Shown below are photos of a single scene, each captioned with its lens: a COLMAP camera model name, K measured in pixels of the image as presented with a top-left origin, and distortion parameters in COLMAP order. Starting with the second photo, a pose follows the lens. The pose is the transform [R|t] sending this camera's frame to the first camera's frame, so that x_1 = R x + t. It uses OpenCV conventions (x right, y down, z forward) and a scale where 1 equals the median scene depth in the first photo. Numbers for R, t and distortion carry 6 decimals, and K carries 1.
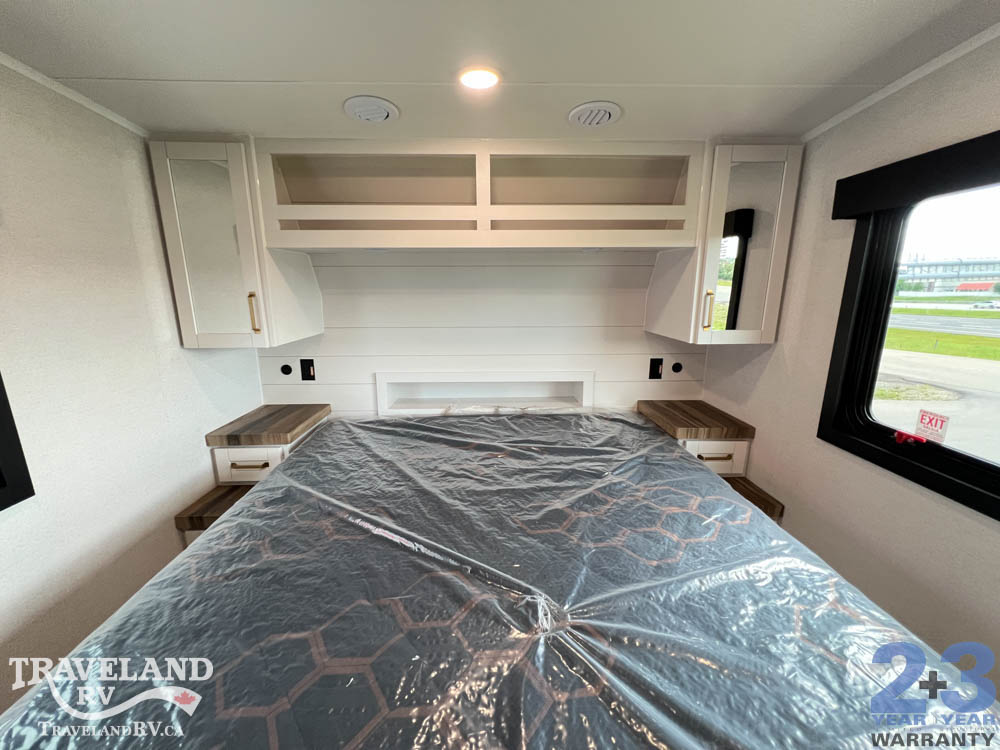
lens RADIAL K [[398.6, 0, 502.5], [0, 398.6, 378.1], [0, 0, 1]] dist [-0.000588, 0.000326]
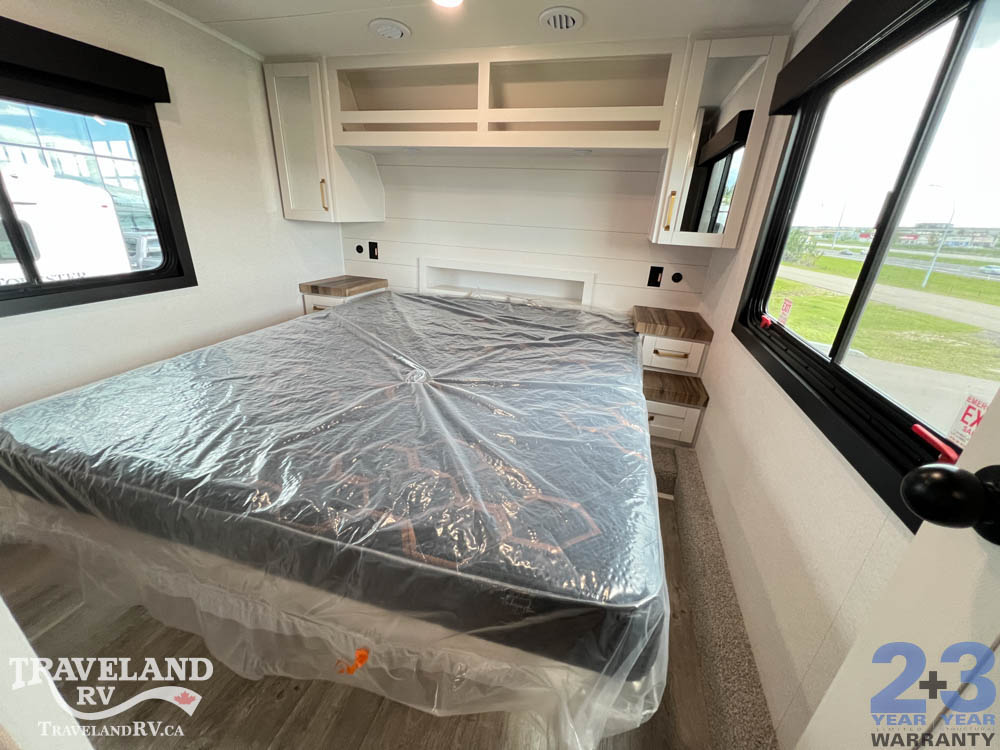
lens RADIAL K [[398.6, 0, 497.8], [0, 398.6, 376.3], [0, 0, 1]] dist [-0.000588, 0.000326]
pose [[0.946175, 0.168240, -0.276491, 0.449609], [-0.121123, 0.976265, 0.179544, 0.133815], [0.300135, -0.136391, 0.944096, -0.236085]]
